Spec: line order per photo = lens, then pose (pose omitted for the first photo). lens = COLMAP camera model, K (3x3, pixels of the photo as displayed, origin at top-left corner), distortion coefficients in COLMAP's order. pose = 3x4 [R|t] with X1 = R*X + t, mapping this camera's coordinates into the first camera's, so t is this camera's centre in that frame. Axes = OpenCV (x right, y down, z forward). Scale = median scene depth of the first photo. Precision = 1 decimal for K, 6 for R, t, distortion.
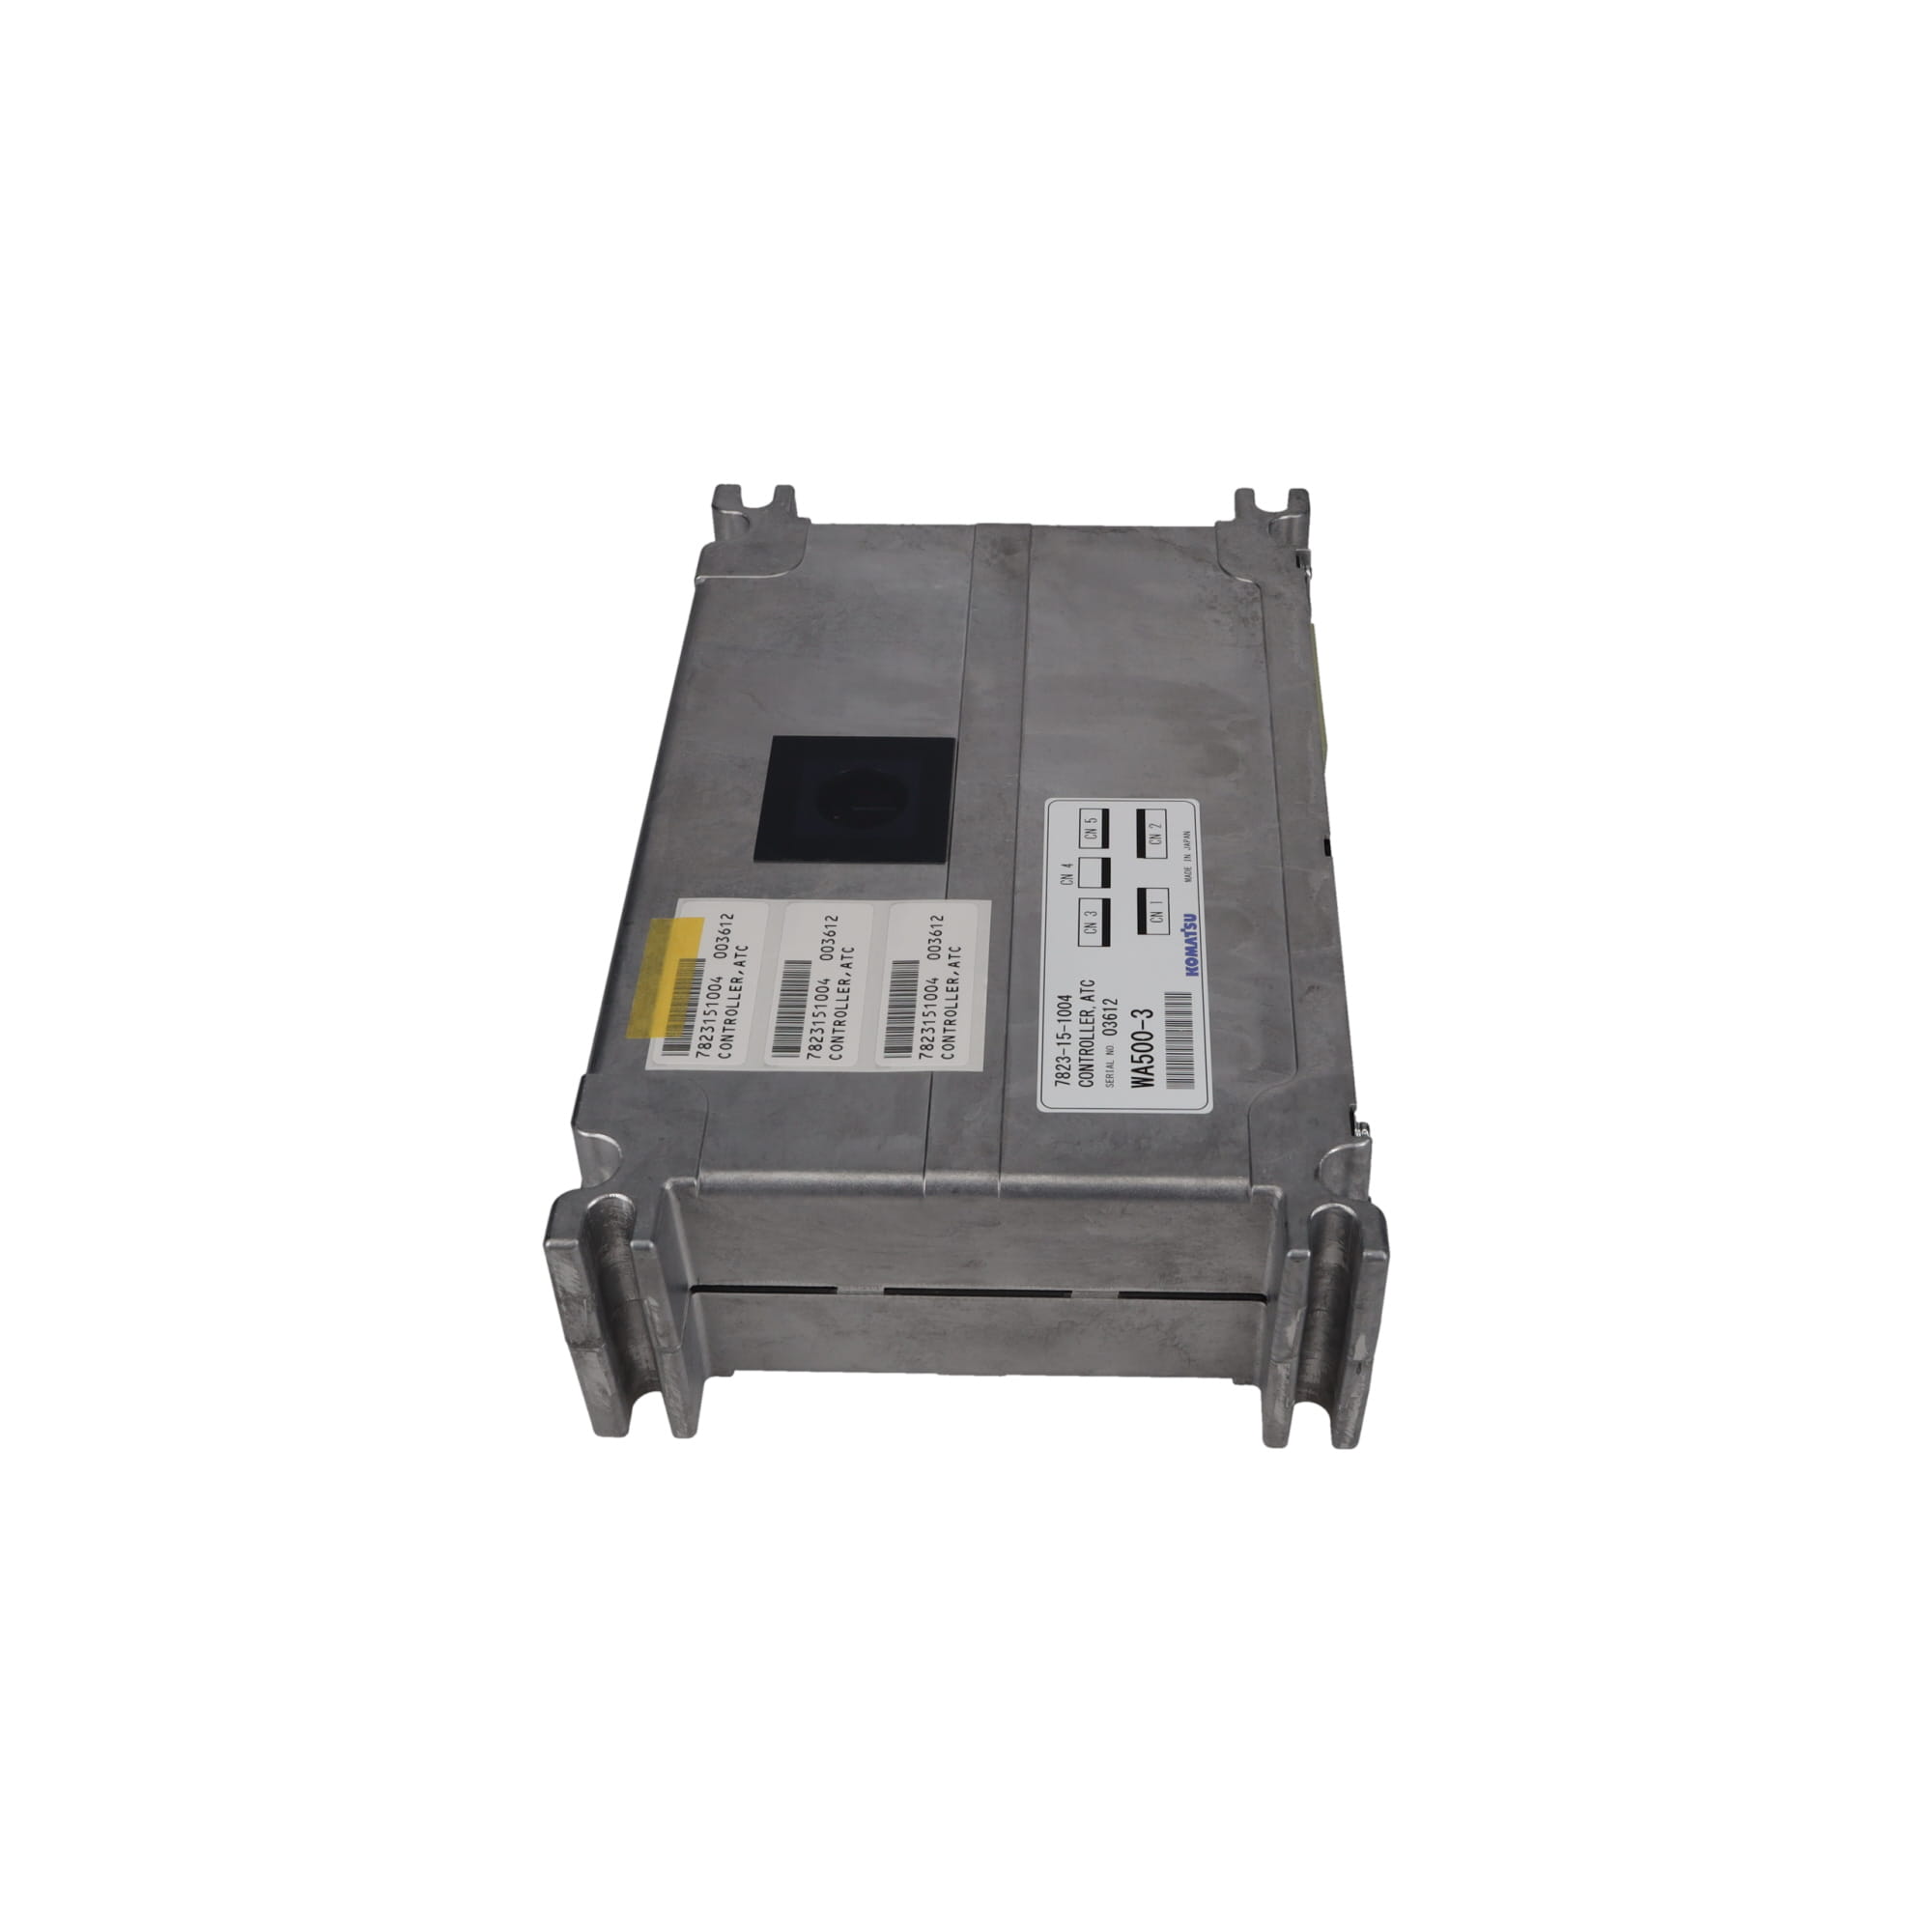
lens RADIAL K [[2294.9, 0, 976.9], [0, 2294.9, 973.4], [0, 0, 1]] dist [-0.003053, 0.000000]
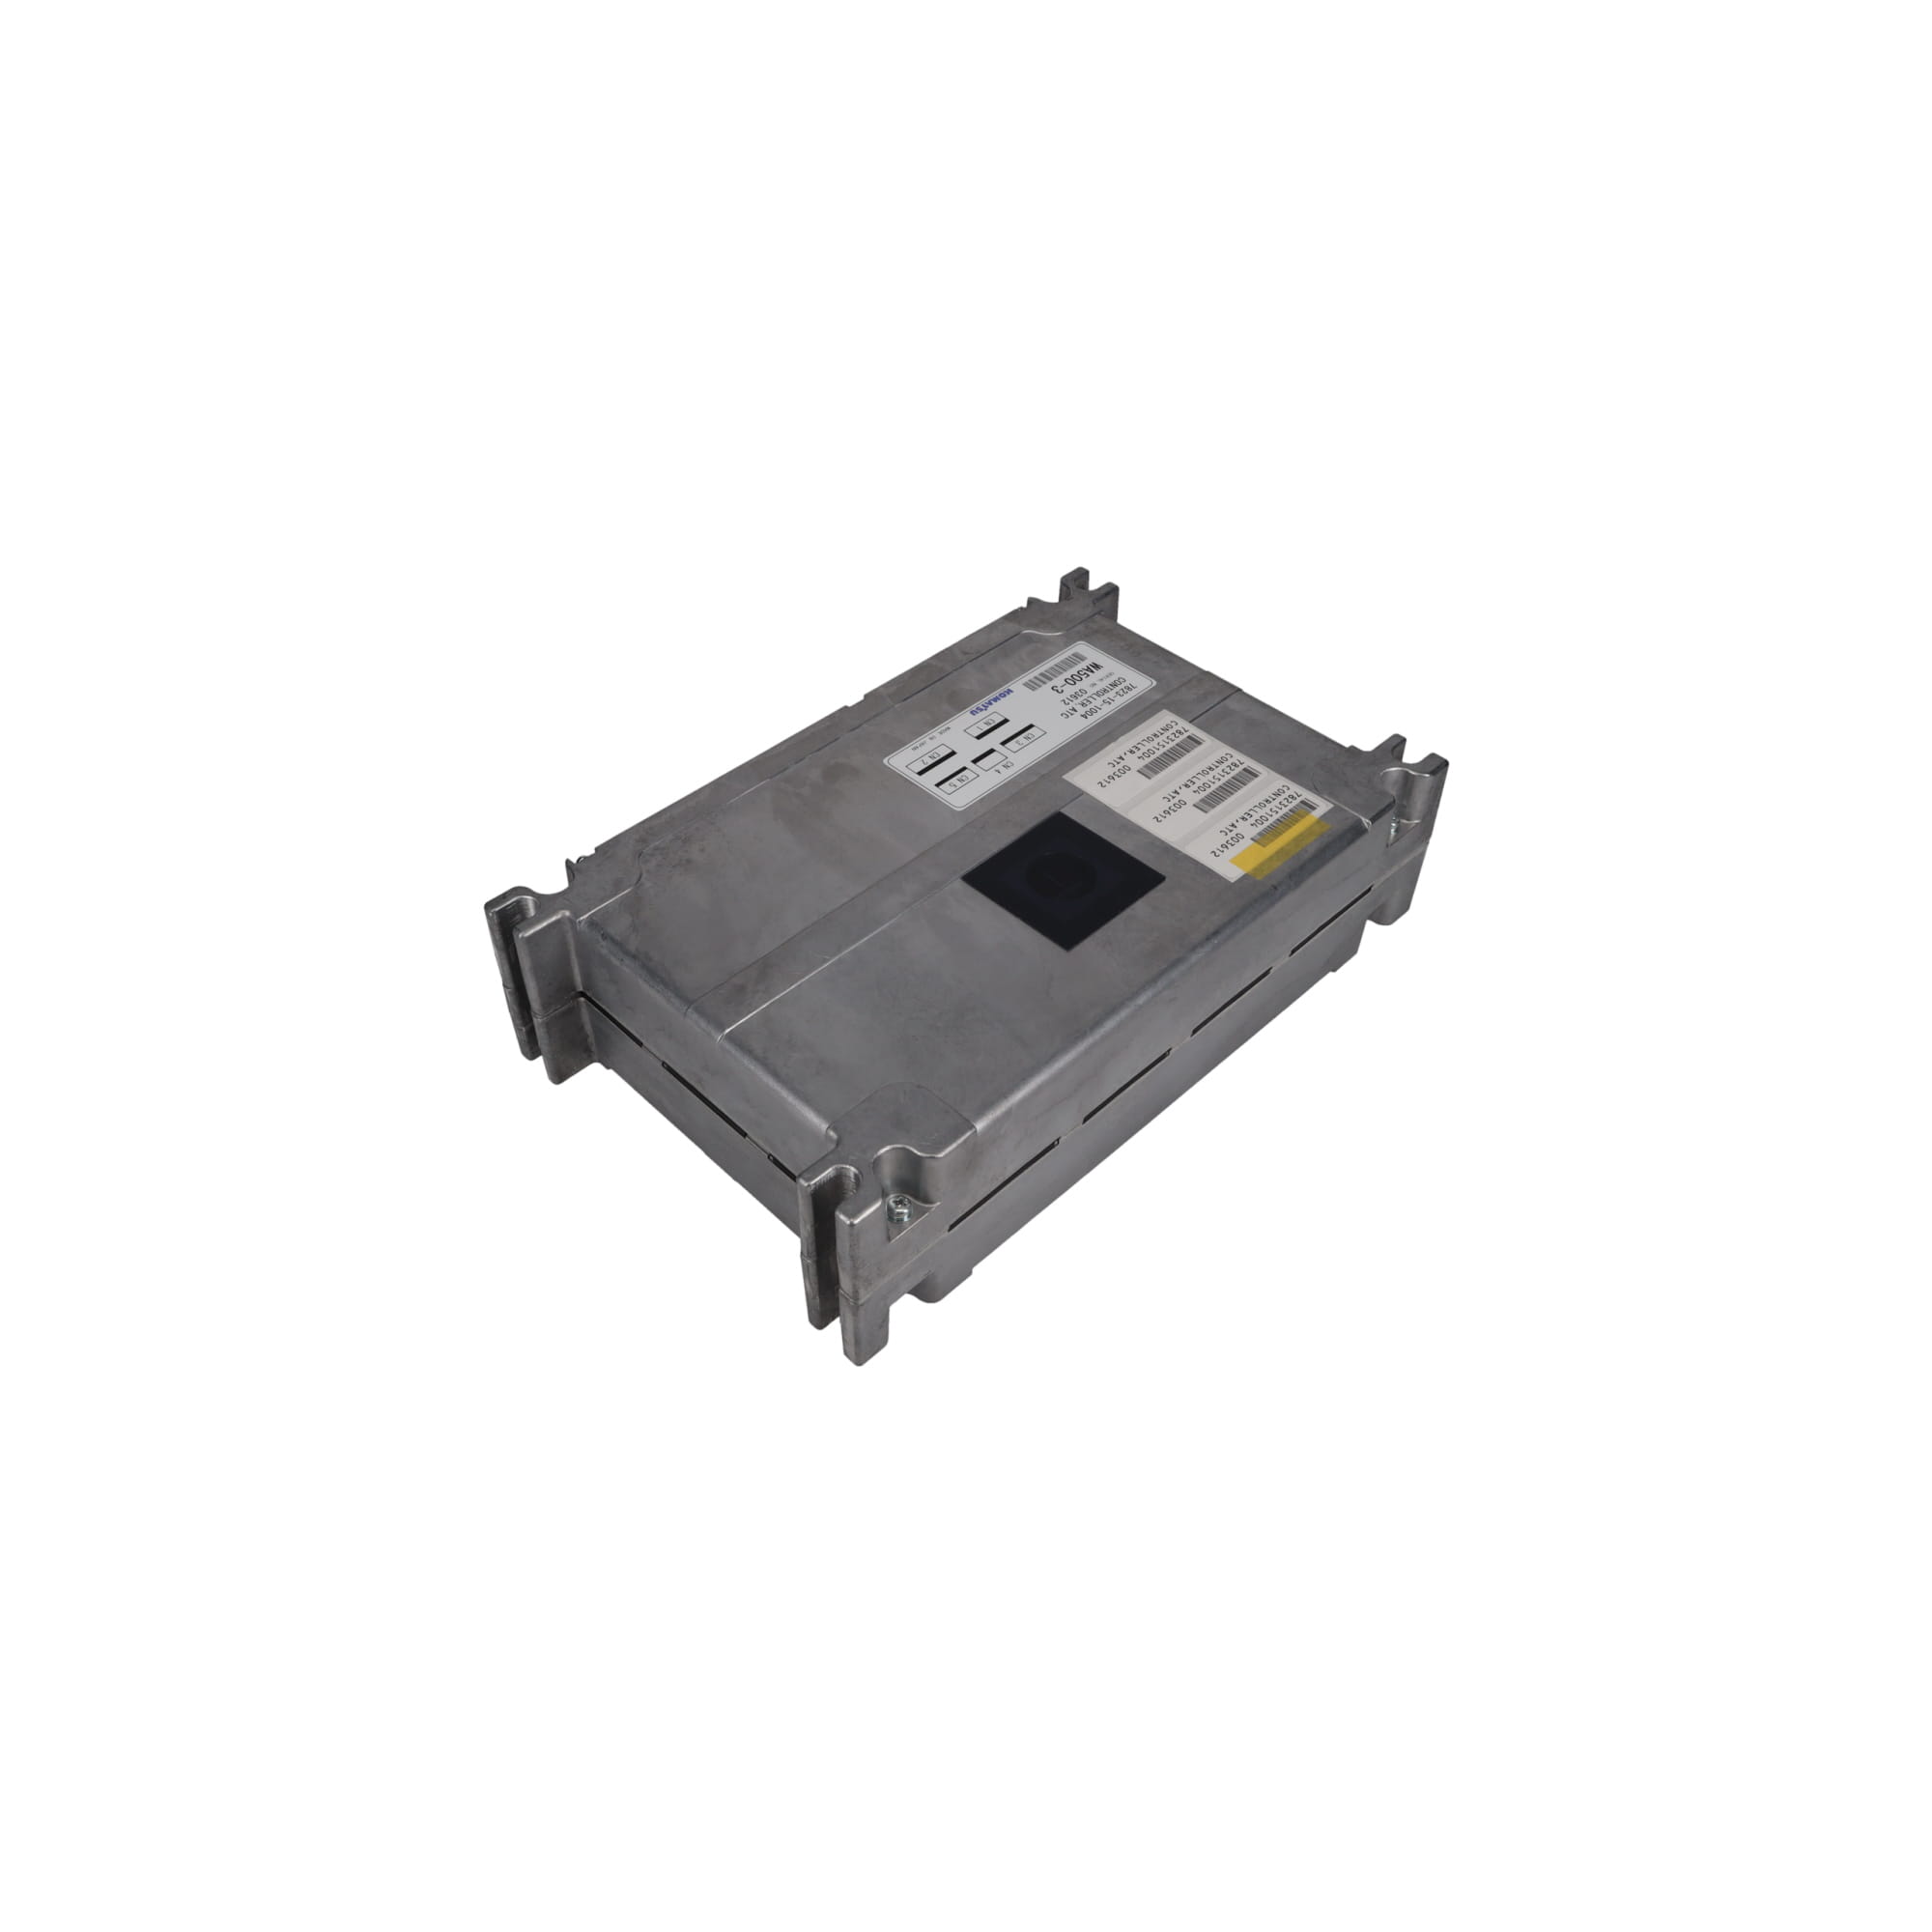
lens RADIAL K [[1690.9, 0, 1010.2], [0, 1690.9, 962.4], [0, 0, 1]] dist [0.011629, 0.001646]
pose [[-0.748465, -0.470806, 0.467056, -0.524798], [0.465481, 0.128679, 0.875654, -0.969853], [-0.472363, 0.872802, 0.122840, 0.991062]]
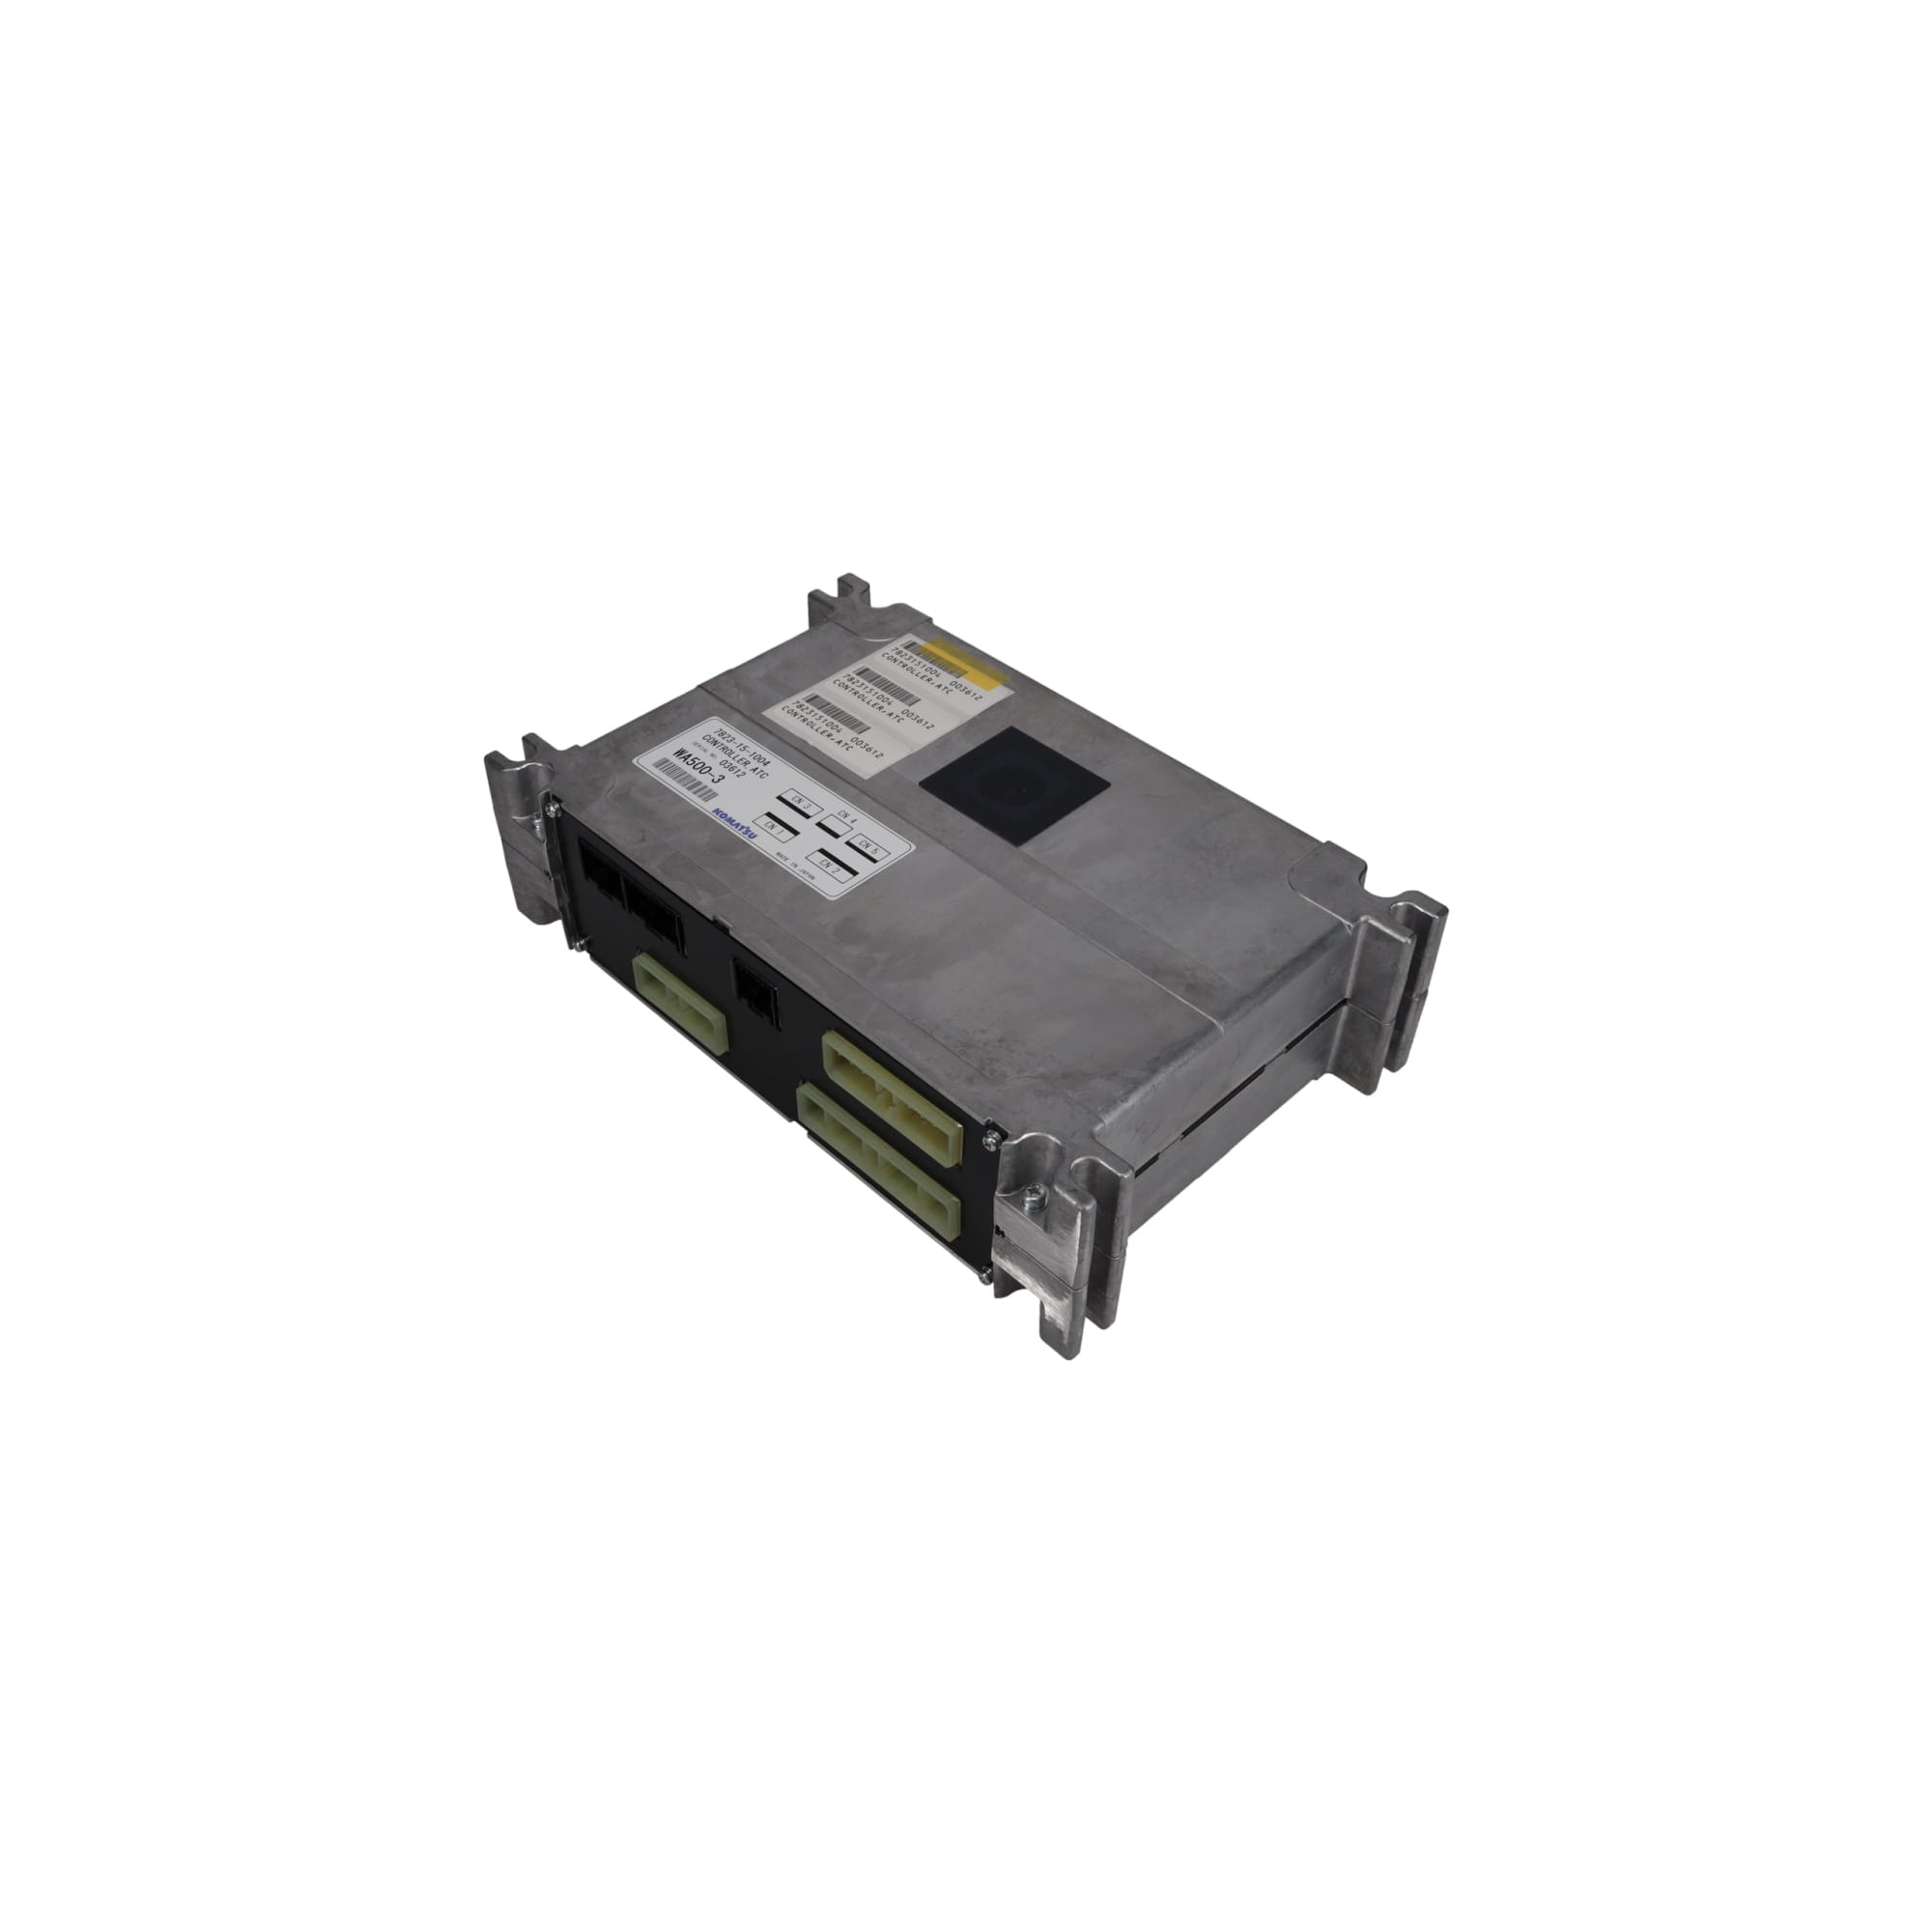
lens RADIAL K [[1690.9, 0, 953.1], [0, 1690.9, 966.5], [0, 0, 1]] dist [0.011629, 0.001646]
pose [[-0.674380, 0.521211, -0.523021, 0.588737], [-0.522637, 0.163426, 0.836745, -0.934410], [0.521596, 0.837634, 0.162193, 0.958983]]
